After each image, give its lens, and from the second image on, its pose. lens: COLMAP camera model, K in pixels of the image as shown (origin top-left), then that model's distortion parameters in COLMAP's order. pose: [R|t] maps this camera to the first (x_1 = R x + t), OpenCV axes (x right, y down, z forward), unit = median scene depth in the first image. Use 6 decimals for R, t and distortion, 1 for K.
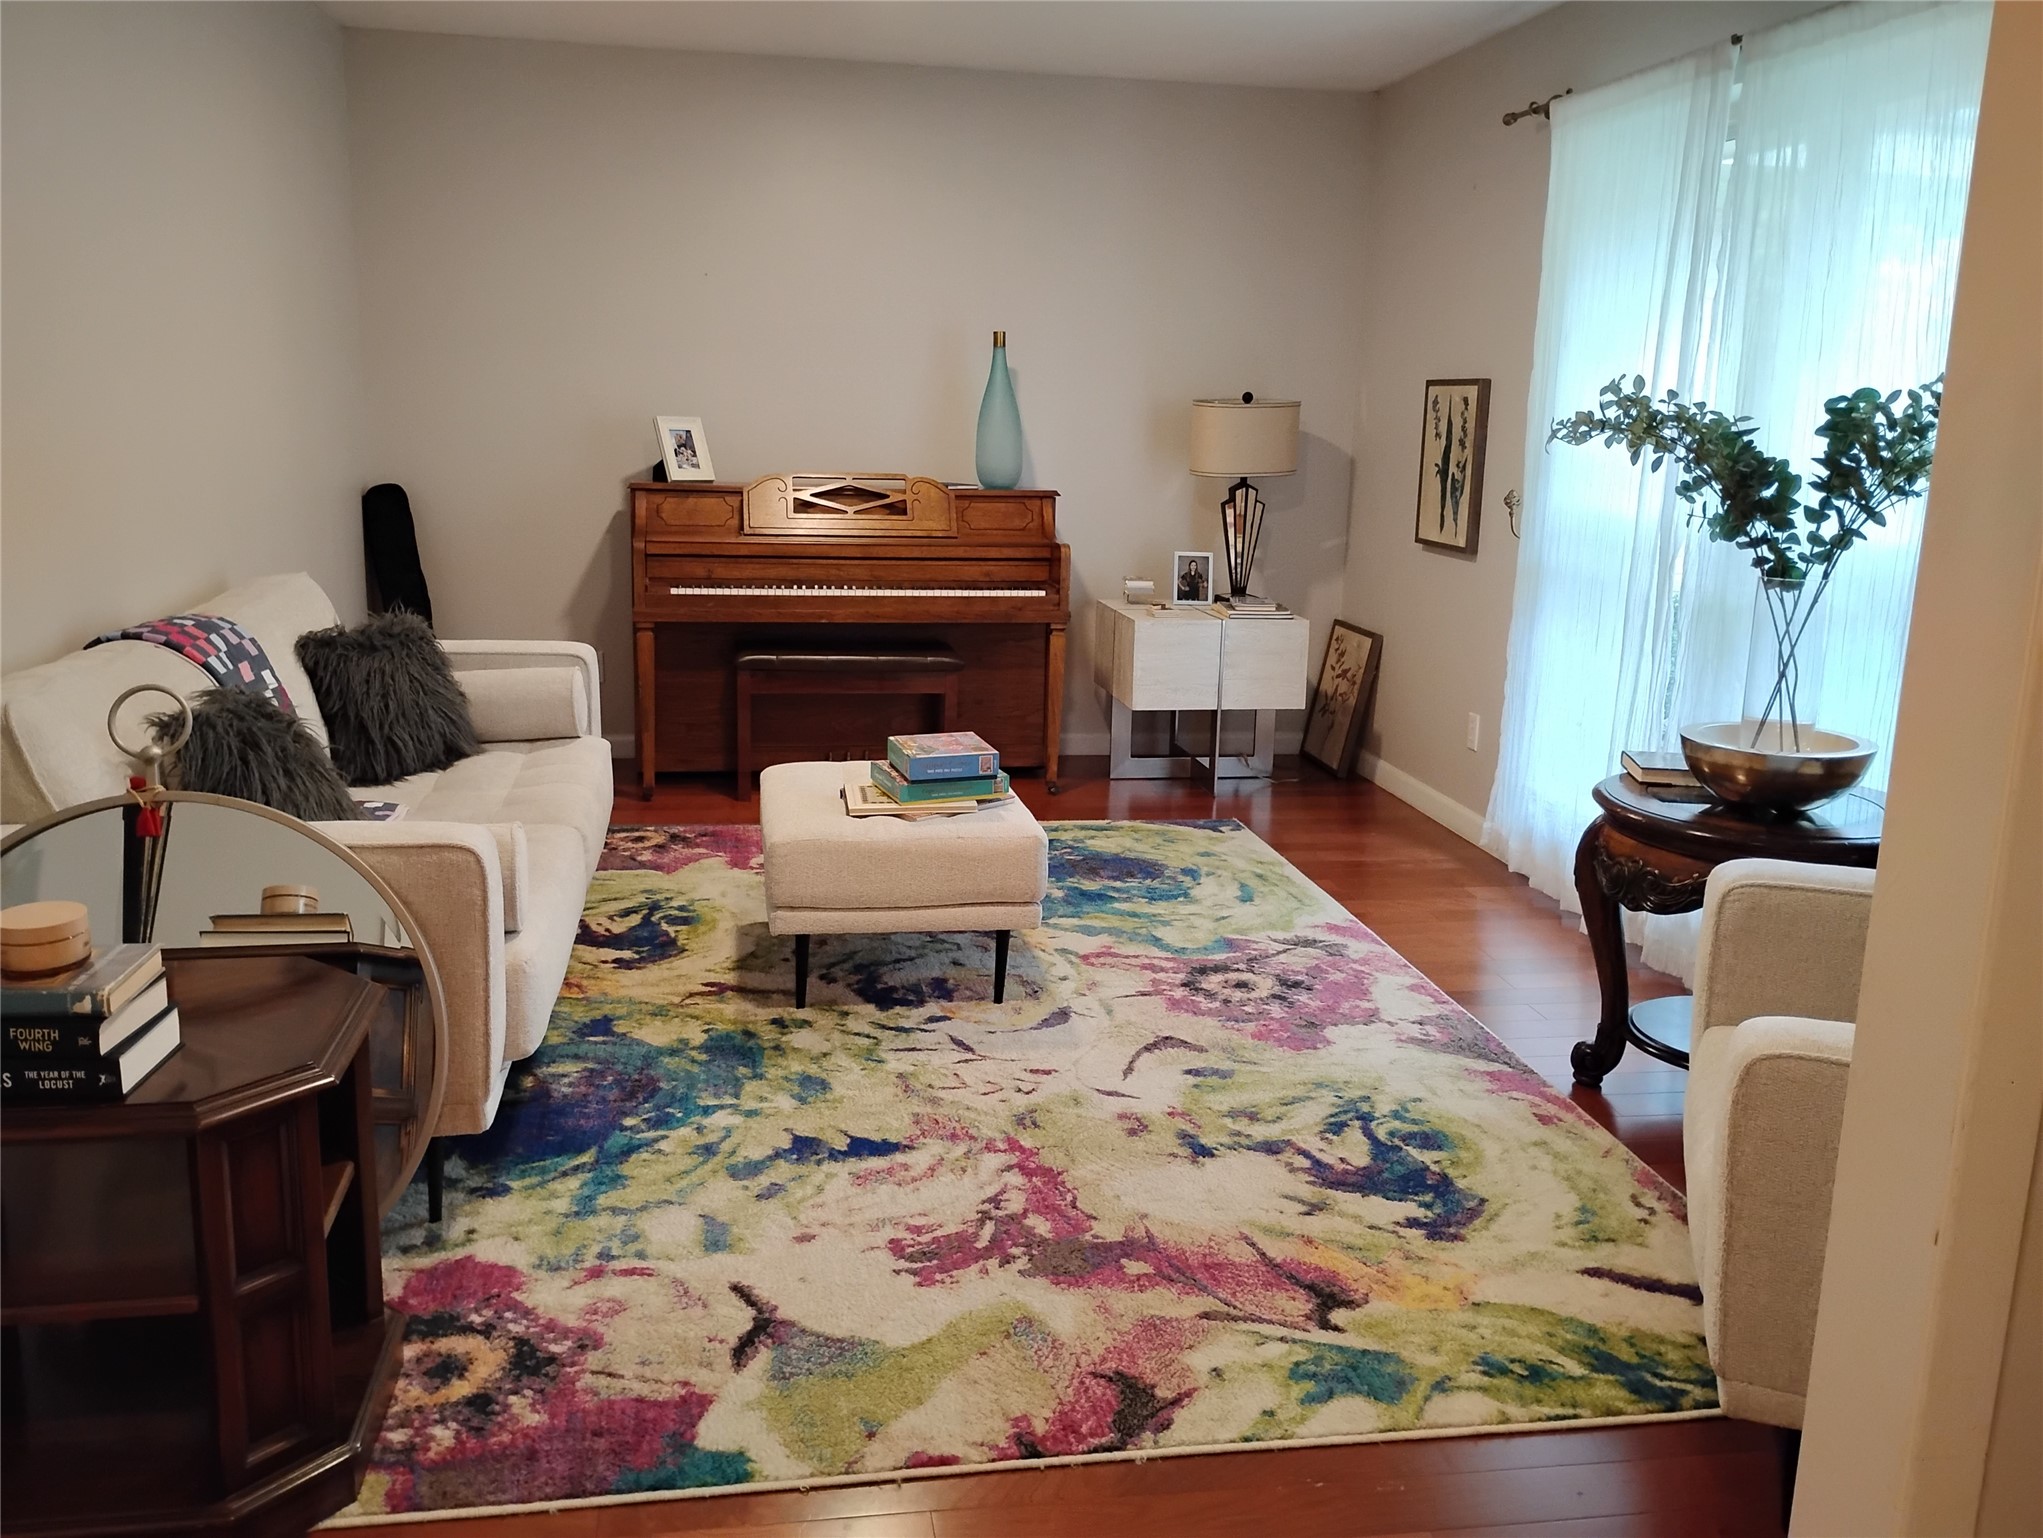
lens RADIAL K [[1700.1, 0, 1020.4], [0, 1700.1, 765.3], [0, 0, 1]] dist [0.050759, -0.067172]
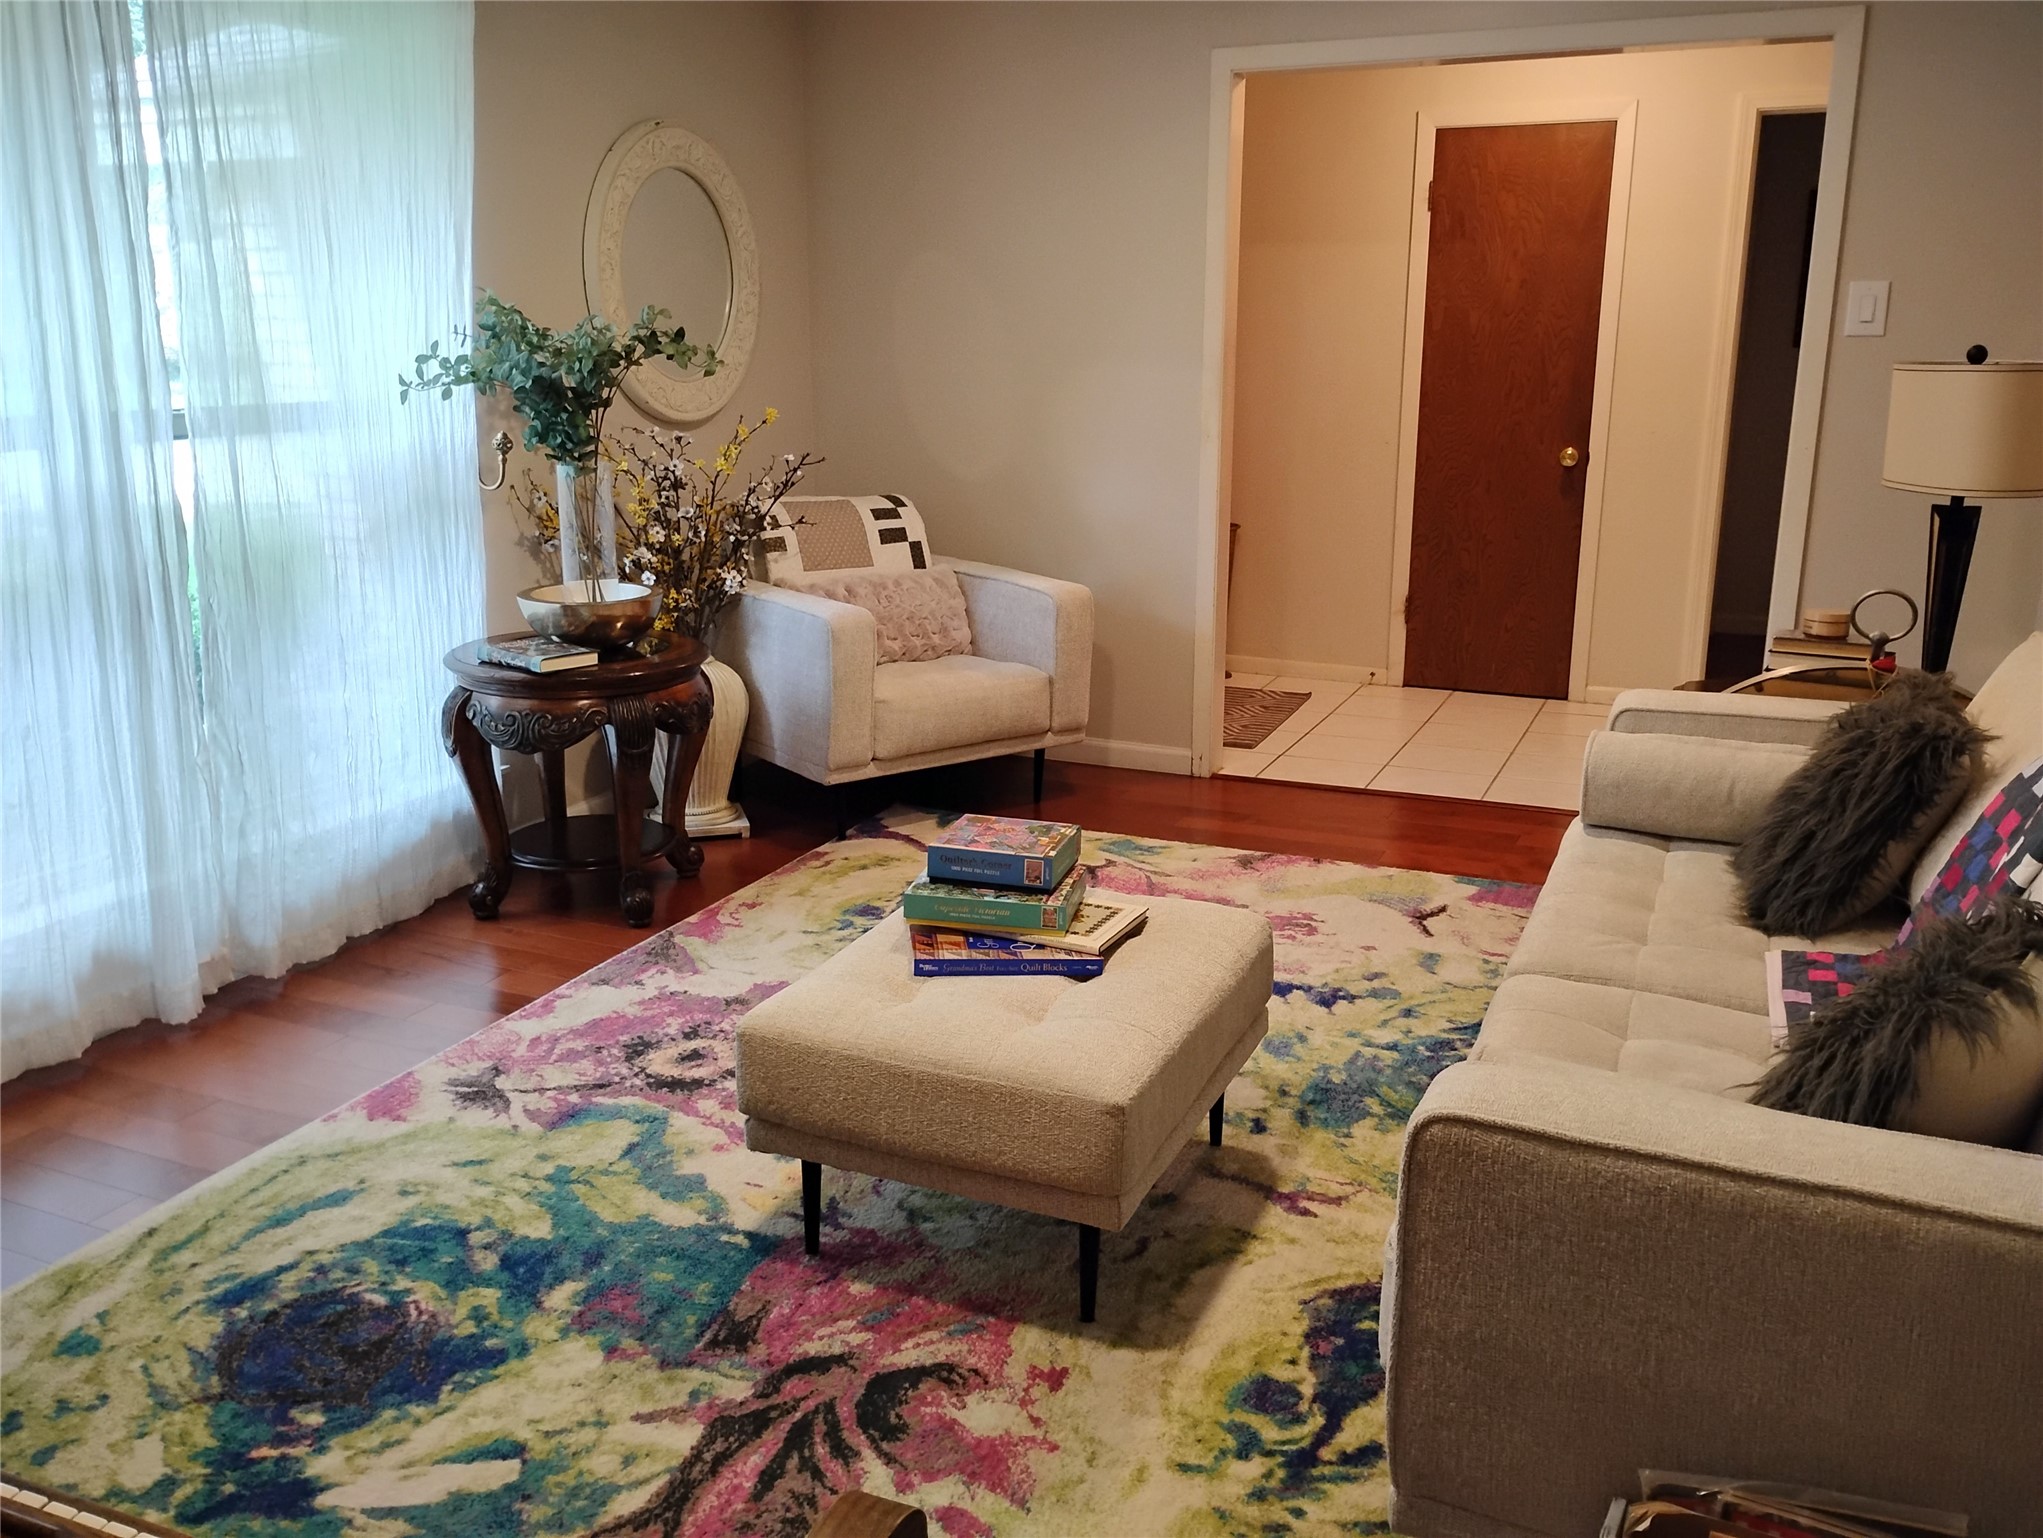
lens RADIAL K [[1700.1, 0, 1021.0], [0, 1700.1, 766.2], [0, 0, 1]] dist [0.050759, -0.067172]
pose [[-0.838507, -0.165067, 0.519286, -0.407713], [0.092796, 0.895830, 0.434601, -0.340055], [-0.536930, 0.412604, -0.735842, 1.467559]]
